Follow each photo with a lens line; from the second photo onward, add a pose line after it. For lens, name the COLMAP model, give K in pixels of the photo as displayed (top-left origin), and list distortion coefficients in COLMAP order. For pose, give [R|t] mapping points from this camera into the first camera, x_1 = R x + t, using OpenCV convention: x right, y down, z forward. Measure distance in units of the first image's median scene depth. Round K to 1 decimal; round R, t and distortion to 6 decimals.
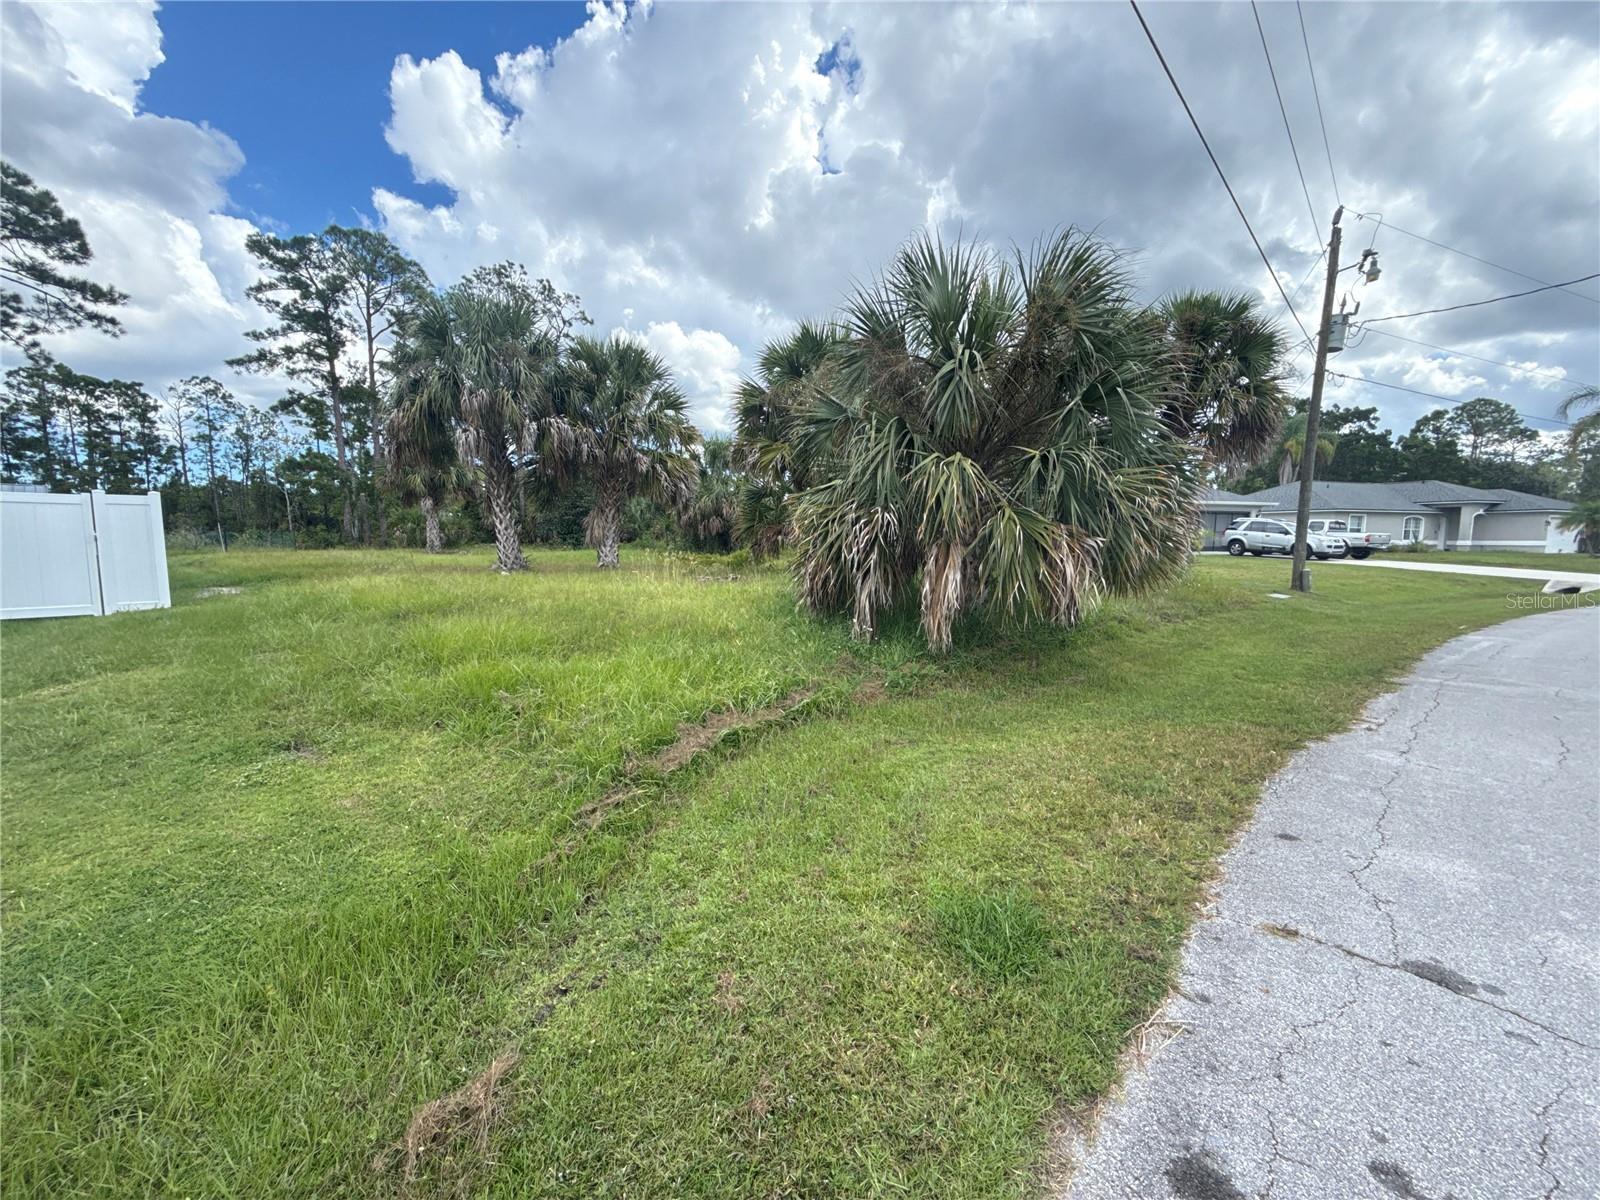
lens RADIAL K [[656.5, 0, 800.0], [0, 656.5, 600.0], [0, 0, 1]] dist [-0.002235, 0.002934]
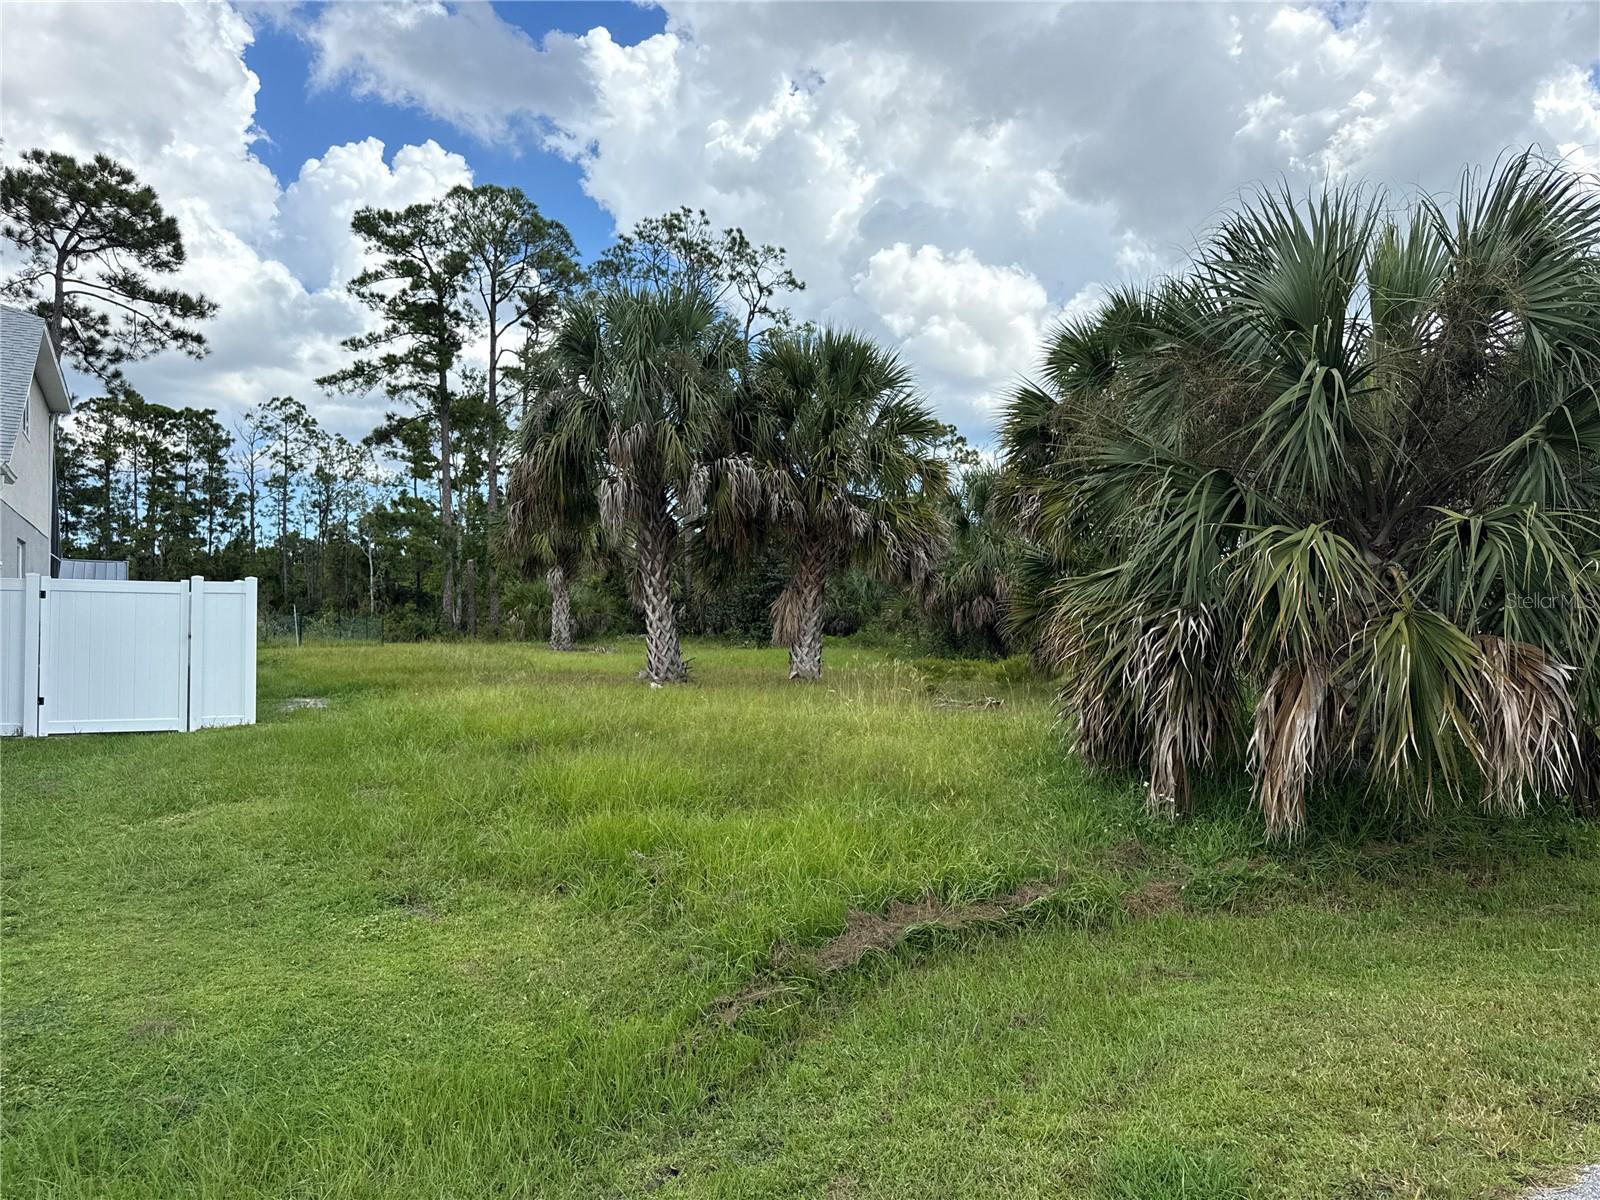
lens RADIAL K [[1208.3, 0, 800.0], [0, 1208.3, 600.0], [0, 0, 1]] dist [0.072329, -0.103997]
pose [[0.952733, 0.003793, -0.303784, 0.061211], [-0.036517, 0.994102, -0.102112, -0.006888], [0.301605, 0.108379, 0.947253, -0.123848]]
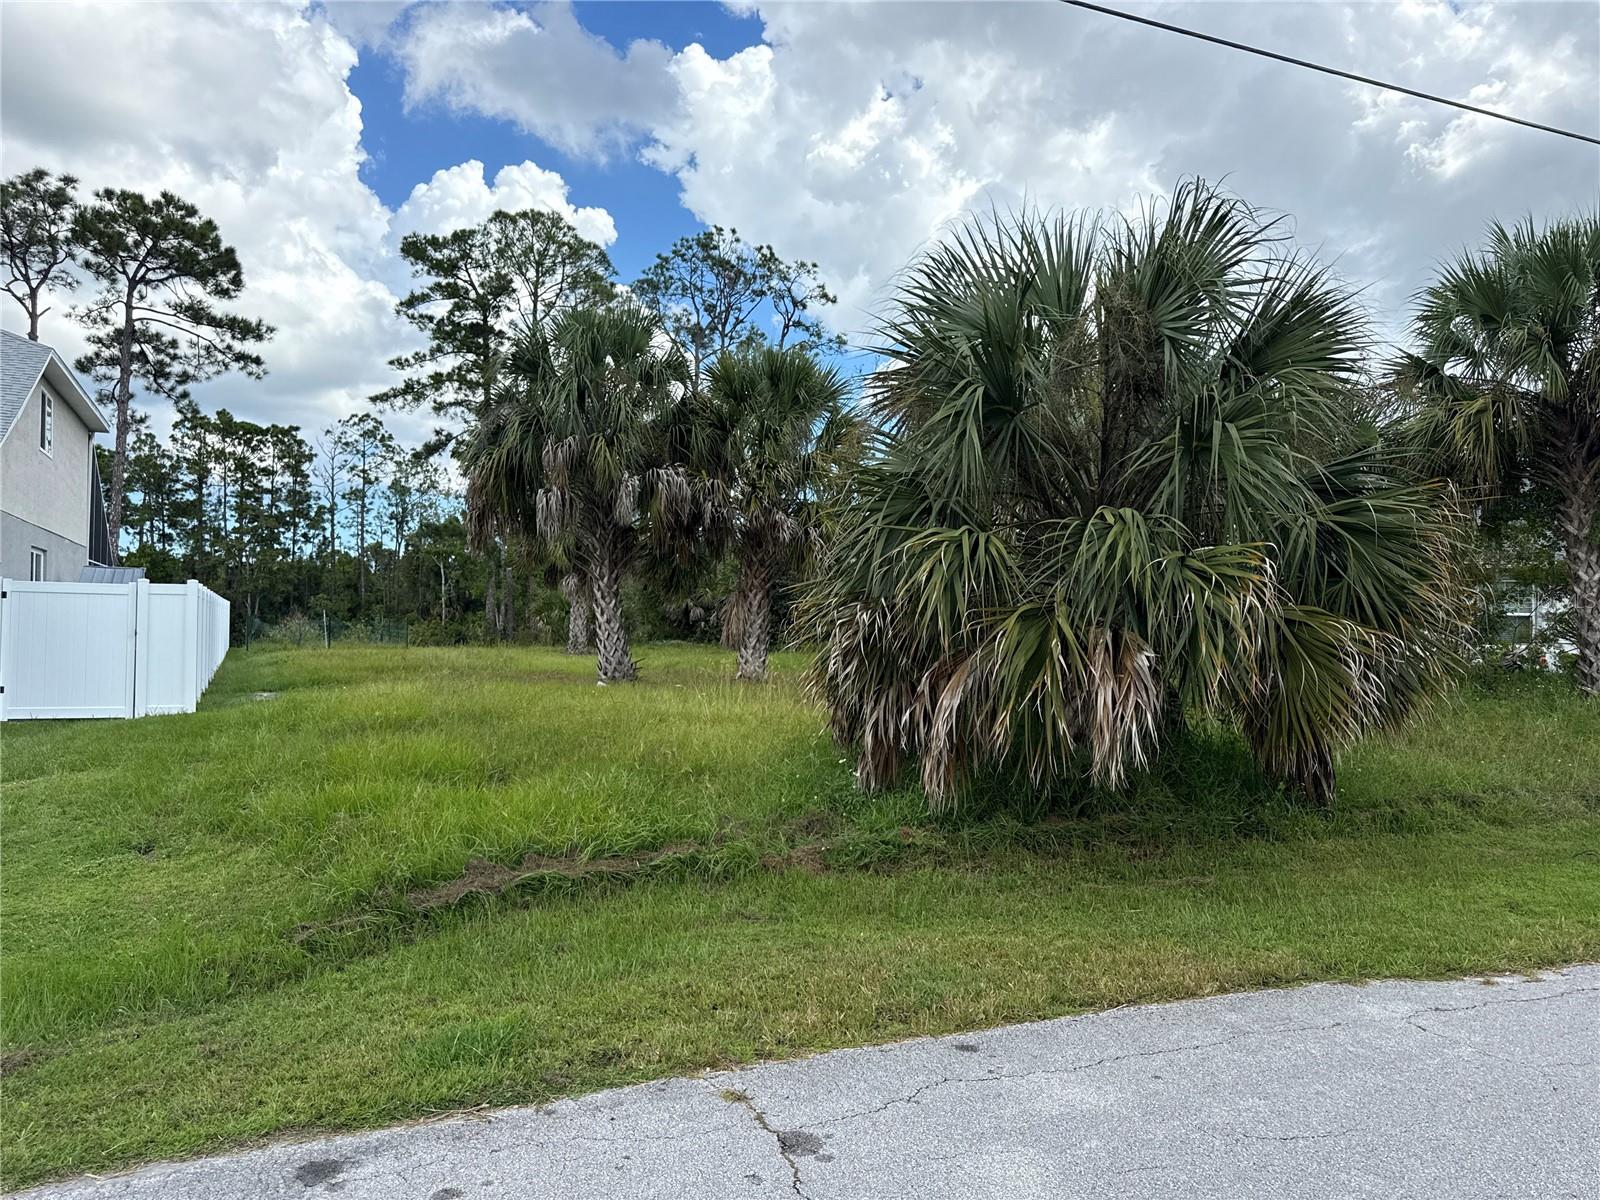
lens RADIAL K [[1236.2, 0, 866.0], [0, 1236.2, 599.1], [0, 0, 1]] dist [0.111923, -0.164392]
pose [[0.921603, 0.001236, -0.388132, 0.315830], [-0.047478, 0.992844, -0.109573, 0.001272], [0.385219, 0.119411, 0.915067, -0.118959]]
